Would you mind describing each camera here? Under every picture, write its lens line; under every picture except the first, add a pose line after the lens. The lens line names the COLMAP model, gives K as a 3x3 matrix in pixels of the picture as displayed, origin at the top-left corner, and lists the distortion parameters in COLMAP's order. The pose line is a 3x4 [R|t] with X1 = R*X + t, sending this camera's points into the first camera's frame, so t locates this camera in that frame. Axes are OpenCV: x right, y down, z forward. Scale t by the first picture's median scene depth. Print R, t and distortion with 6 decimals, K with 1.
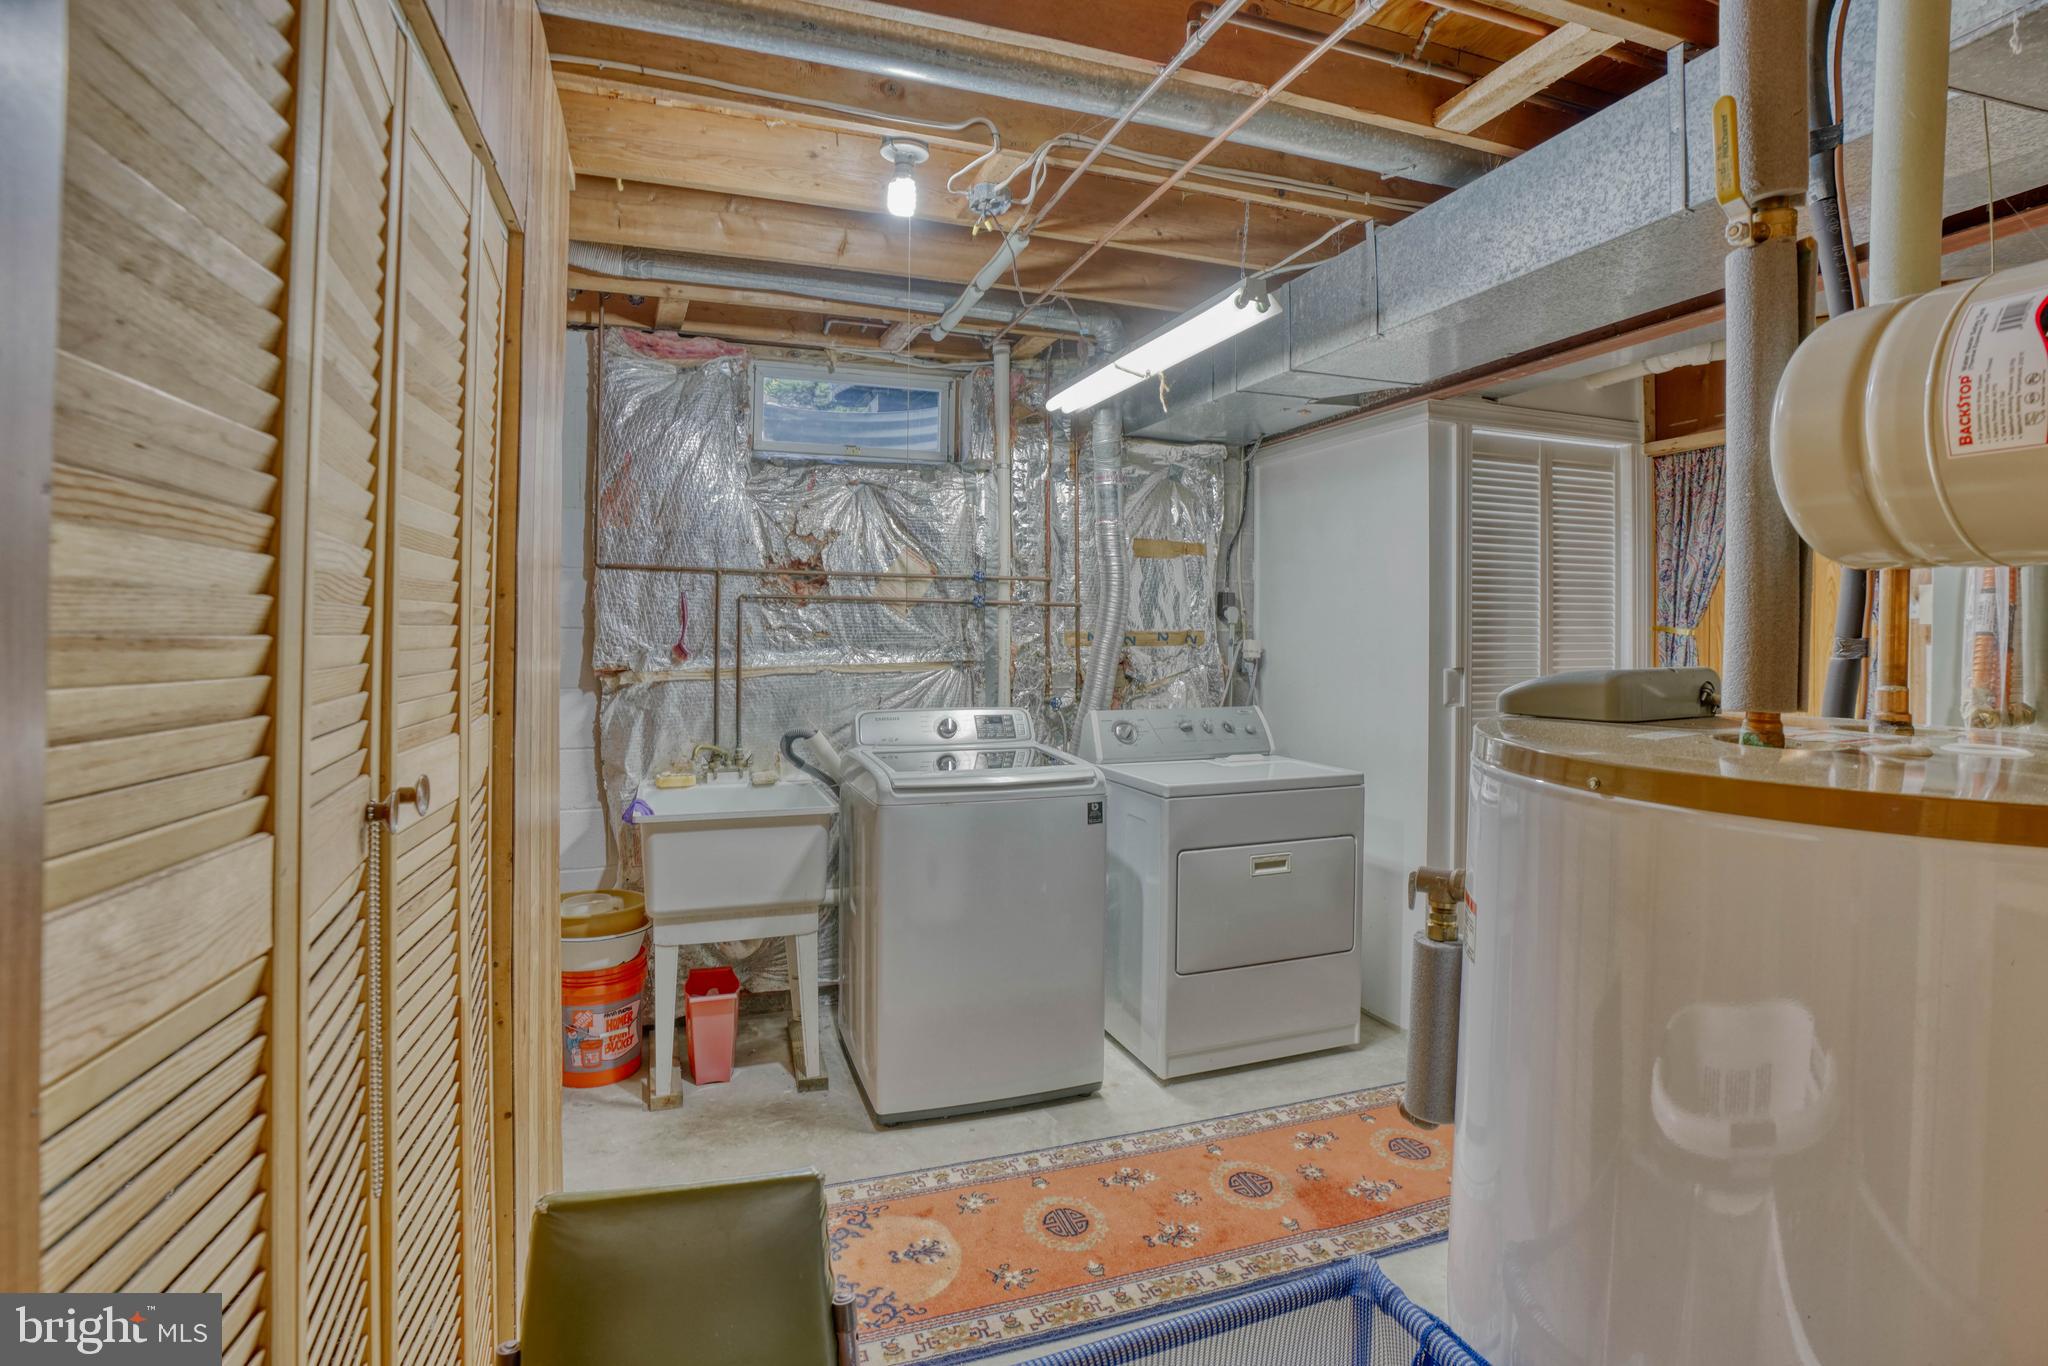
lens RADIAL K [[953.5, 0, 1024.0], [0, 953.5, 683.0], [0, 0, 1]] dist [-0.061646, 0.022963]
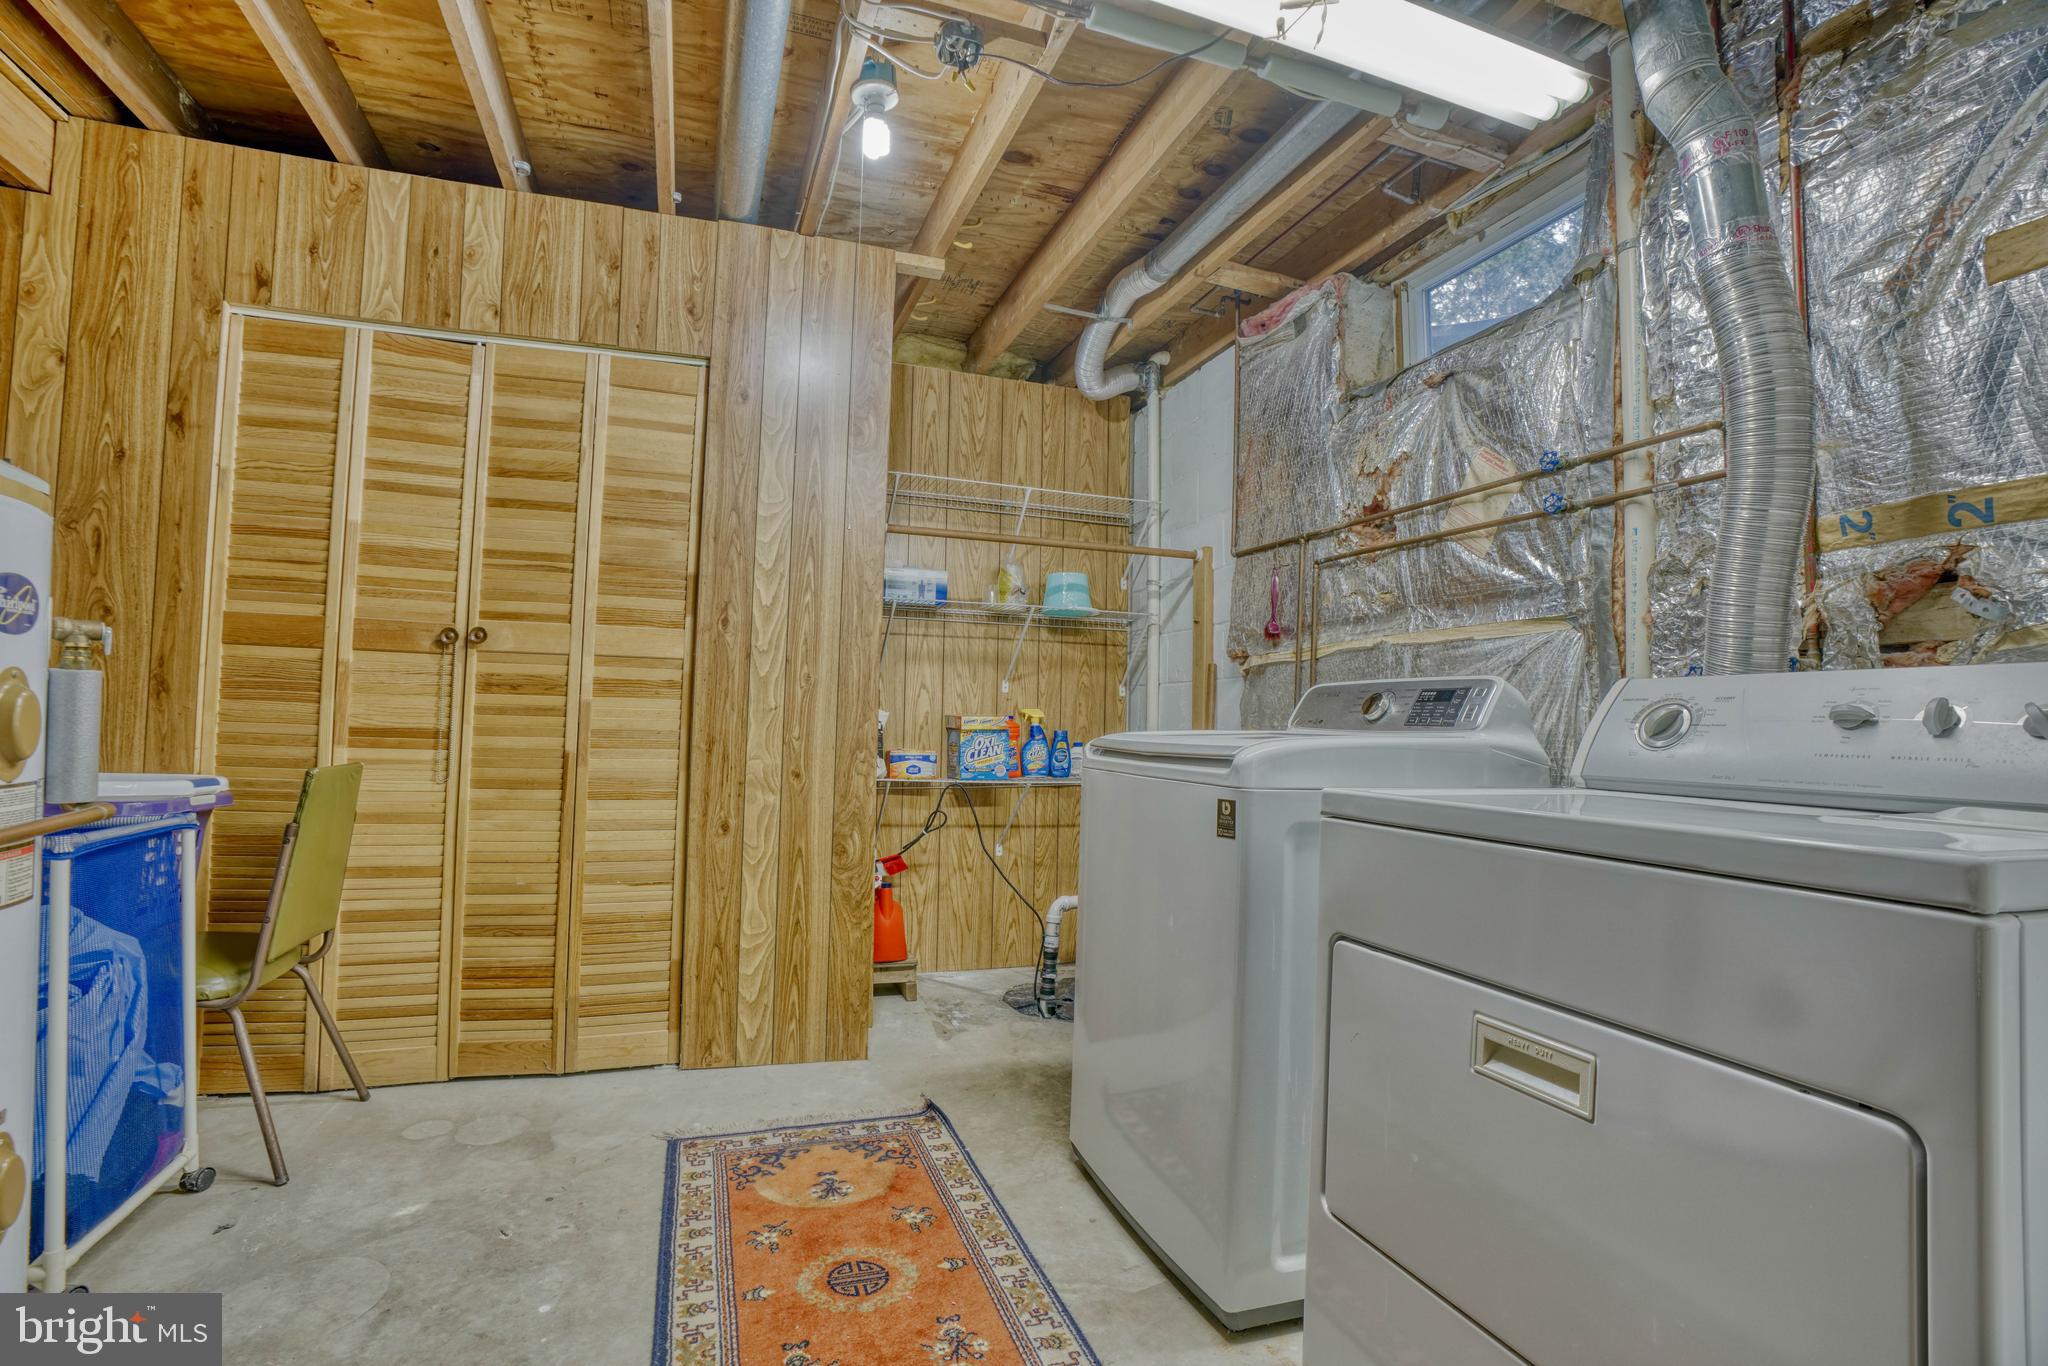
lens RADIAL K [[953.5, 0, 1024.0], [0, 953.5, 683.0], [0, 0, 1]] dist [-0.061646, 0.022963]
pose [[-0.022708, -0.047196, -0.998627, 0.633802], [-0.056702, 0.997338, -0.045846, 0.083082], [0.998133, 0.055583, -0.025324, 0.854239]]
